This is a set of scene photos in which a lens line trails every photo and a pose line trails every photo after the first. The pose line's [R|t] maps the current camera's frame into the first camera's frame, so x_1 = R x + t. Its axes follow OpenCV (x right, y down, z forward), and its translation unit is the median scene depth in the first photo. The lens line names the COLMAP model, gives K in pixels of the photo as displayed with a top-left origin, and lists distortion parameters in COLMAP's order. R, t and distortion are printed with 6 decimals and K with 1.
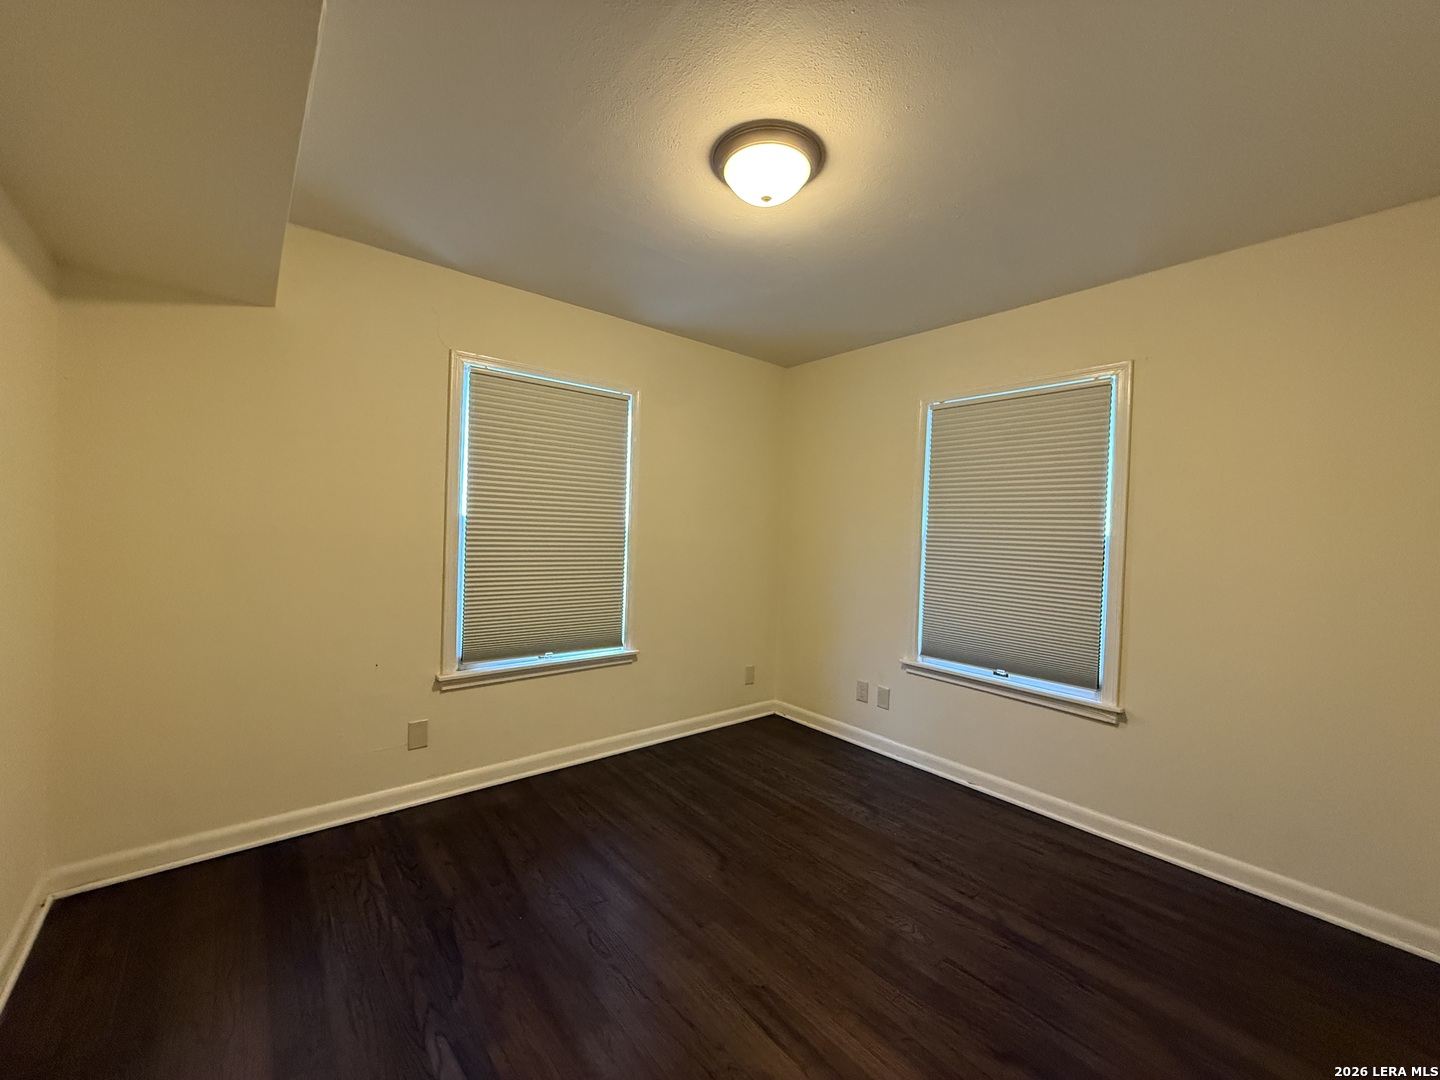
lens RADIAL K [[574.5, 0, 713.1], [0, 574.5, 538.3], [0, 0, 1]] dist [-0.000745, -0.000229]
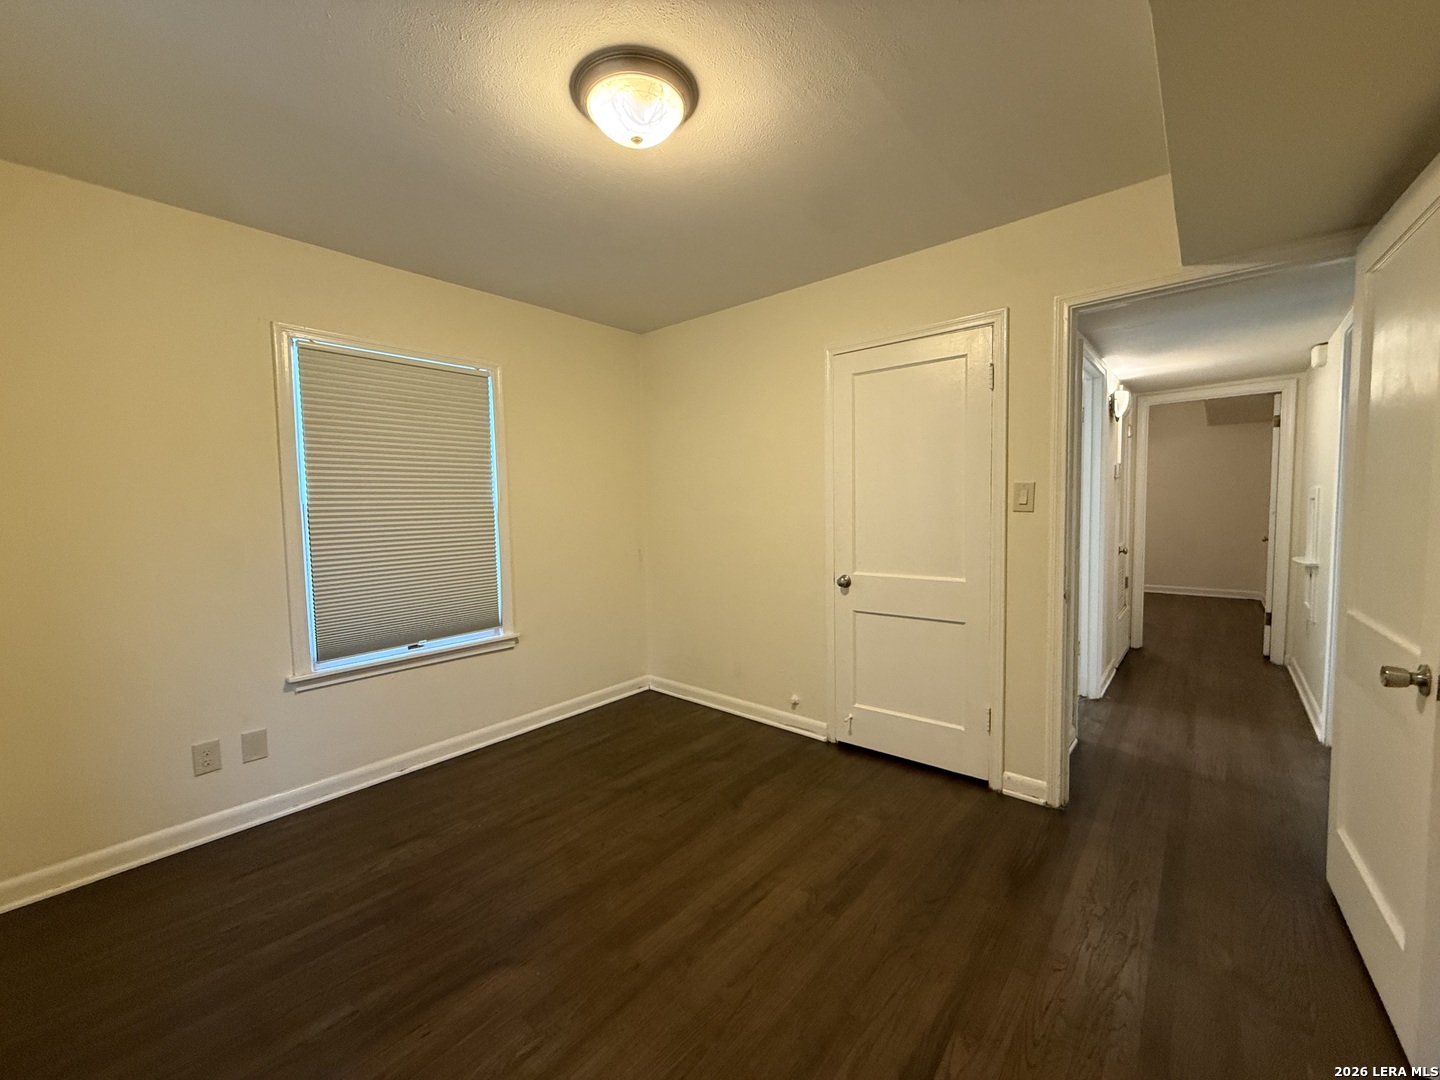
lens RADIAL K [[574.5, 0, 713.1], [0, 574.5, 538.3], [0, 0, 1]] dist [-0.000745, -0.000229]
pose [[-0.169336, -0.089189, 0.981515, -0.633929], [0.027799, 0.995068, 0.095217, -0.032849], [-0.985166, 0.043408, -0.166021, 0.765449]]
